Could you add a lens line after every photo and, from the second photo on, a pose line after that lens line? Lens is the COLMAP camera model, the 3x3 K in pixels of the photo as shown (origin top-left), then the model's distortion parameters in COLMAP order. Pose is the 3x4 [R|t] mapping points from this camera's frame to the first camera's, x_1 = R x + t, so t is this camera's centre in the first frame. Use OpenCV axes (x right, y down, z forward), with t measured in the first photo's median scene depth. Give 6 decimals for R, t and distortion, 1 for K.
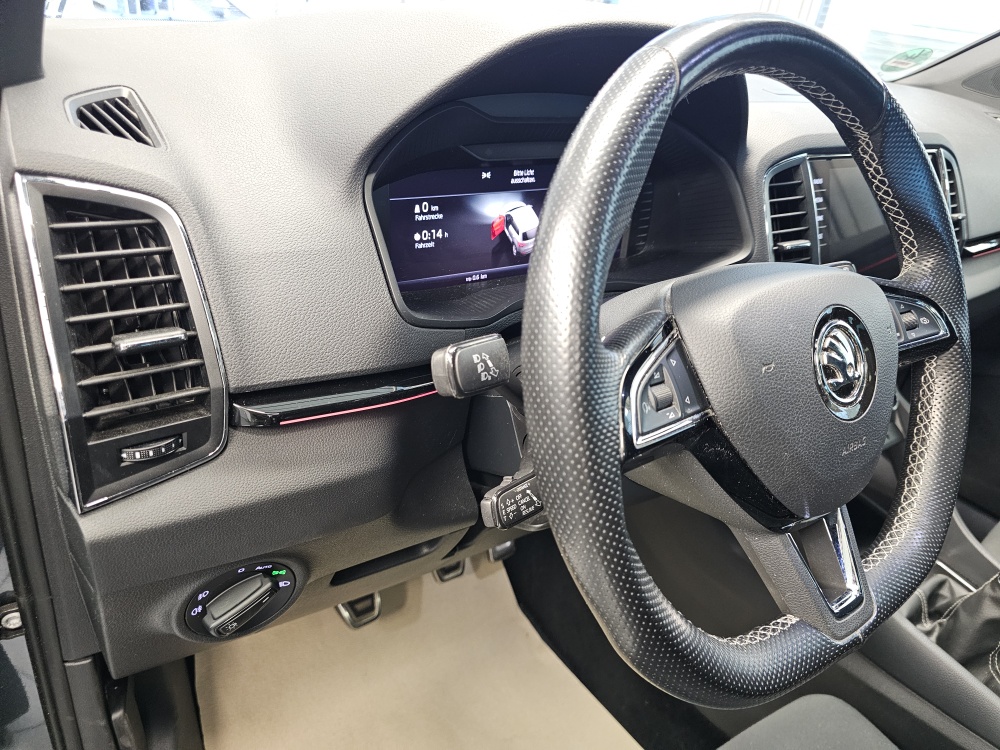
lens RADIAL K [[677.8, 0, 506.8], [0, 677.8, 378.6], [0, 0, 1]] dist [0.052356, -0.051530]
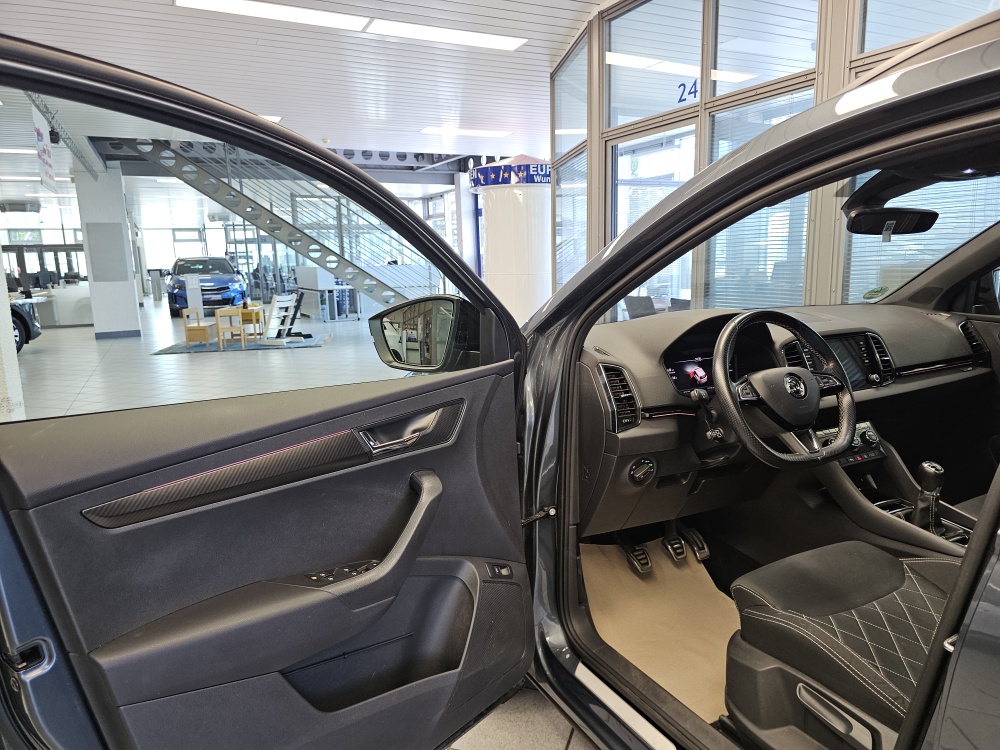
lens RADIAL K [[677.8, 0, 497.1], [0, 677.8, 377.4], [0, 0, 1]] dist [0.052356, -0.051530]
pose [[0.976732, -0.122118, -0.176300, -0.361346], [0.055346, 0.937734, -0.342916, 0.866014], [0.207199, 0.325179, 0.922674, -2.204181]]
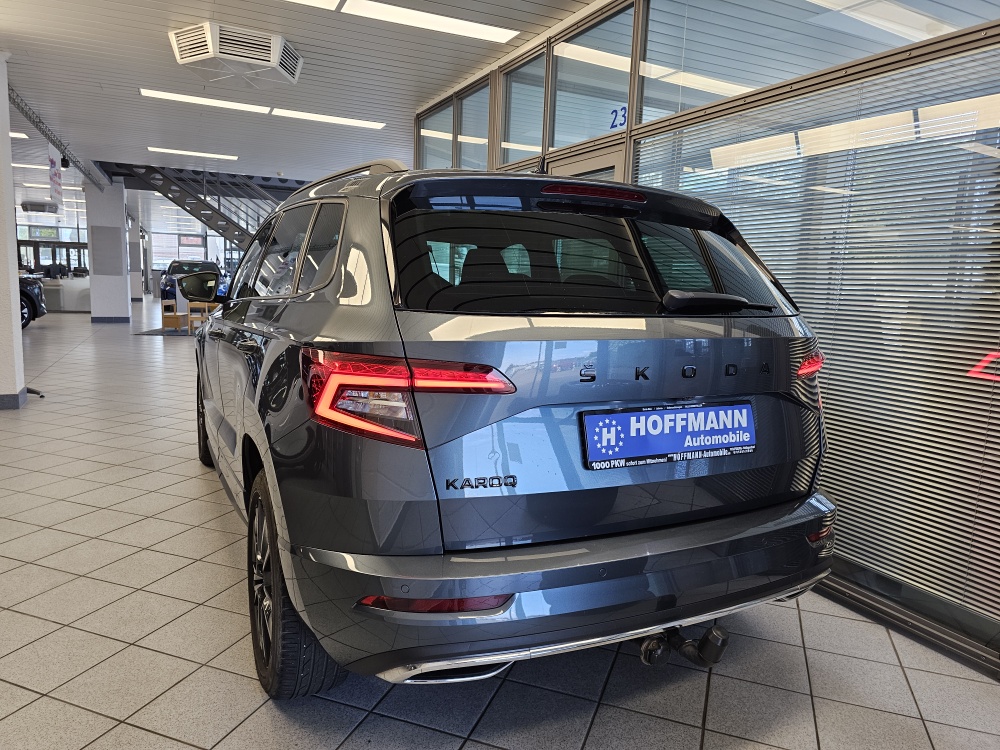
lens RADIAL K [[677.8, 0, 503.1], [0, 677.8, 375.8], [0, 0, 1]] dist [0.052356, -0.051530]
pose [[0.981936, -0.067669, -0.176701, 3.601624], [-0.003821, 0.926582, -0.376075, 3.363206], [0.189176, 0.369956, 0.909585, -5.387453]]
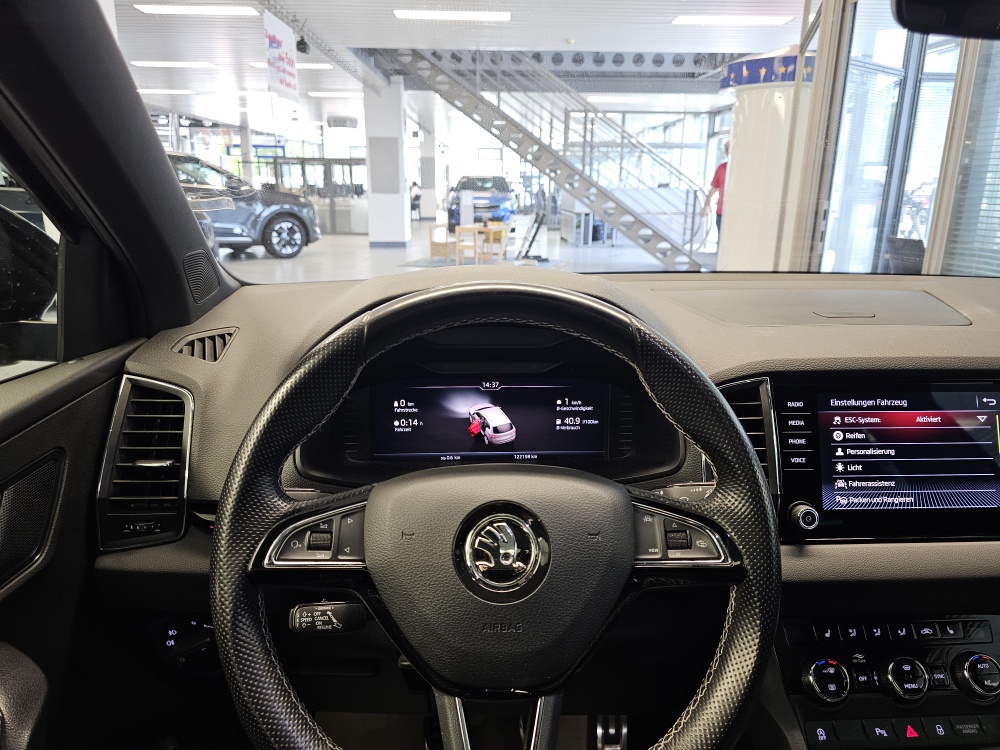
lens RADIAL K [[677.8, 0, 505.0], [0, 677.8, 371.9], [0, 0, 1]] dist [0.052356, -0.051530]
pose [[0.825526, 0.034508, -0.563308, 0.842530], [-0.191823, 0.955861, -0.222561, -0.042930], [0.530764, 0.291786, 0.795707, -0.019190]]
